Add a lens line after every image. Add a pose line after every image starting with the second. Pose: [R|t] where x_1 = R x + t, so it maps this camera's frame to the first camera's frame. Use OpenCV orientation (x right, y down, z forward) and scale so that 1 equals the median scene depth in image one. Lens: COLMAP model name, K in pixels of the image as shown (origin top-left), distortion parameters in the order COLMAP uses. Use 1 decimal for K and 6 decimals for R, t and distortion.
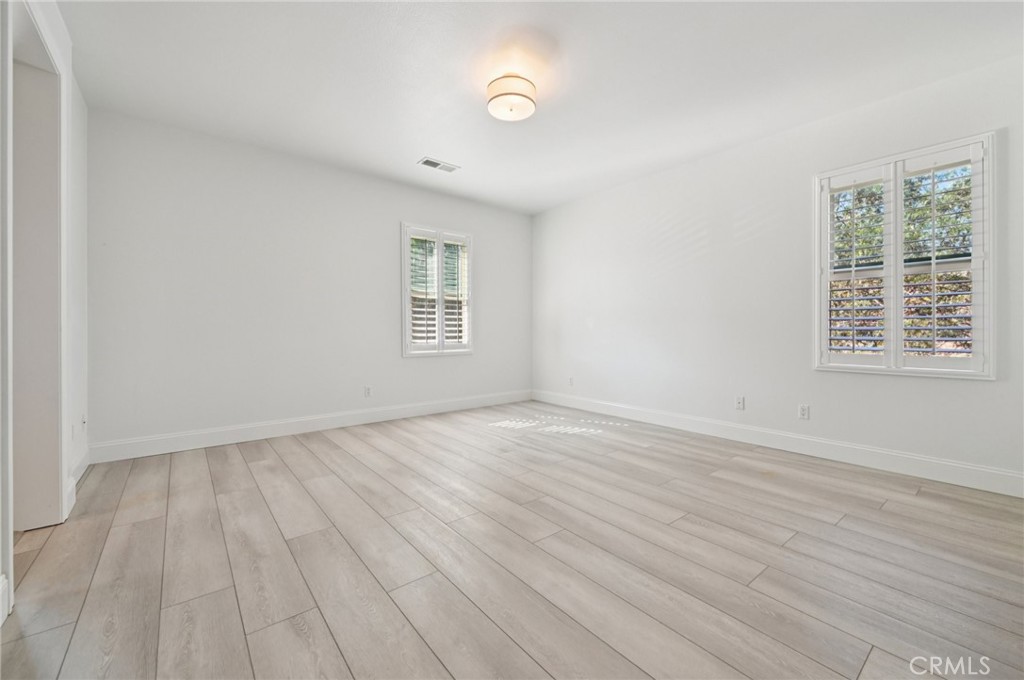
lens RADIAL K [[414.2, 0, 524.8], [0, 414.2, 328.4], [0, 0, 1]] dist [0.040793, -0.000456]
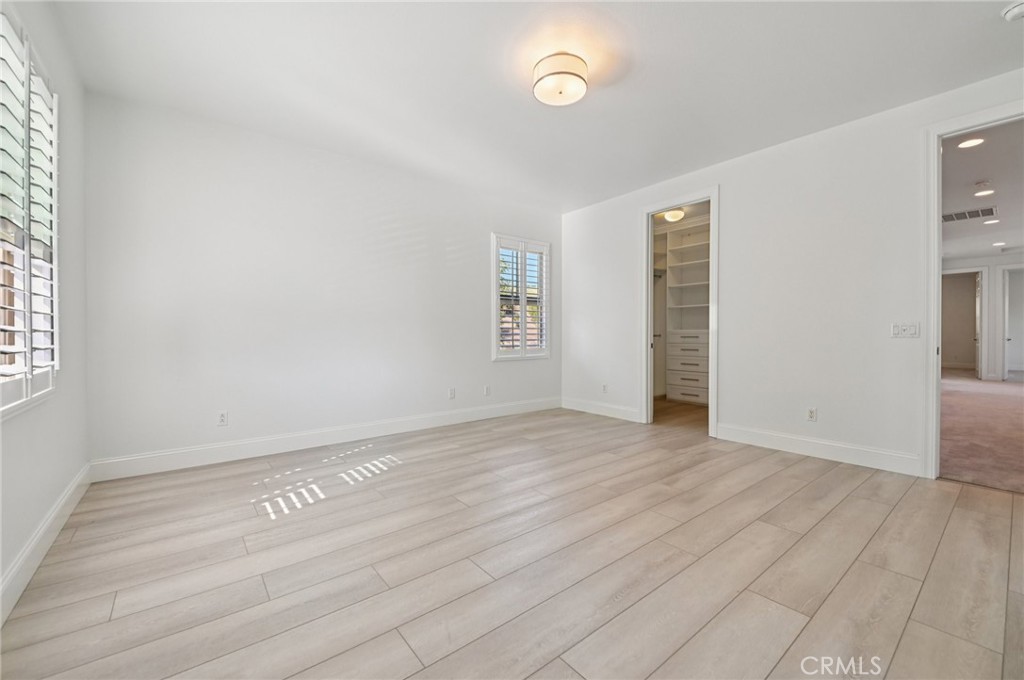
lens RADIAL K [[412.5, 0, 498.1], [0, 412.5, 346.5], [0, 0, 1]] dist [0.000896, -0.000083]
pose [[0.024730, -0.029661, 0.999254, -0.934749], [-0.001914, 0.999557, 0.029717, 0.002175], [-0.999692, -0.002647, 0.024662, 1.111514]]
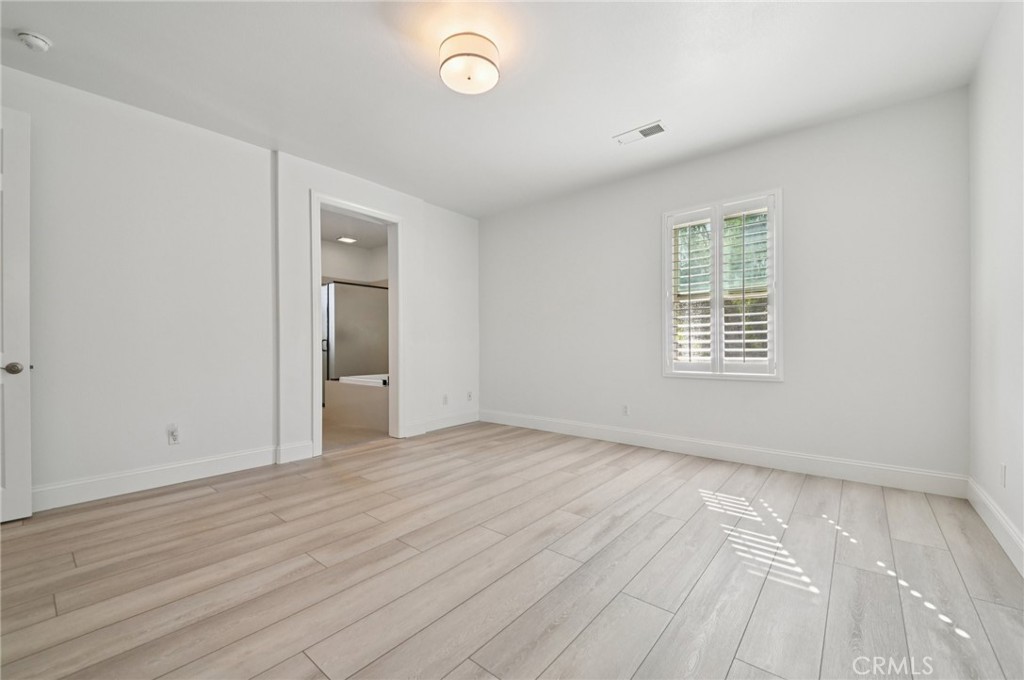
lens RADIAL K [[412.5, 0, 498.1], [0, 412.5, 346.5], [0, 0, 1]] dist [0.000896, -0.000083]
pose [[0.172168, 0.006508, -0.985046, 0.770131], [0.008094, 0.999935, 0.008021, 0.001197], [0.985034, -0.009354, 0.172105, 0.912051]]
